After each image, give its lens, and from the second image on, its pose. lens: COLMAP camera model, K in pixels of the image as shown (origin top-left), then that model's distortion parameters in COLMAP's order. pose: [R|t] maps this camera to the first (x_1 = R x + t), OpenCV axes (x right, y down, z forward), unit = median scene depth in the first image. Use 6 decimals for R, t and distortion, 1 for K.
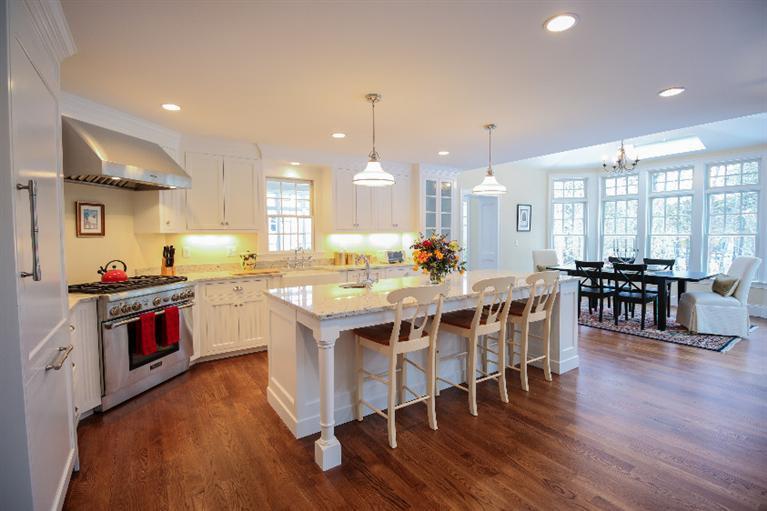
lens RADIAL K [[353.9, 0, 385.2], [0, 353.9, 252.5], [0, 0, 1]] dist [-0.022568, -0.000469]
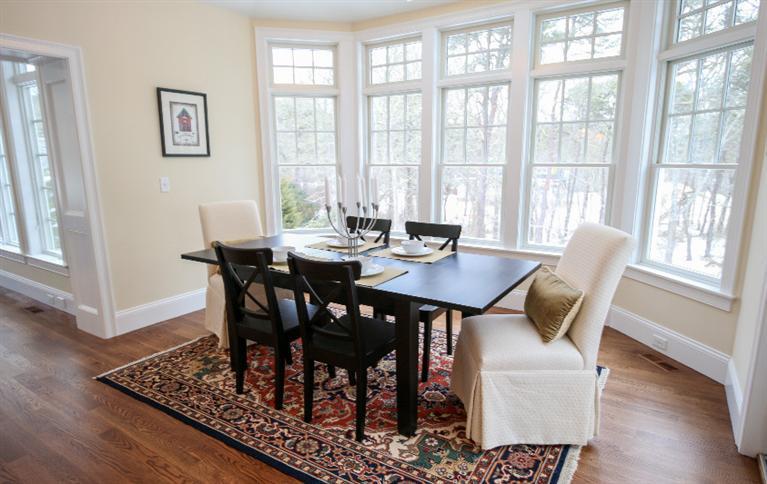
lens RADIAL K [[450.7, 0, 382.0], [0, 450.7, 241.3], [0, 0, 1]] dist [-0.003123, -0.000278]
pose [[0.923822, -0.063338, 0.377547, 0.429752], [0.014799, 0.991390, 0.130105, -0.027239], [-0.382537, -0.114606, 0.916805, 0.428702]]
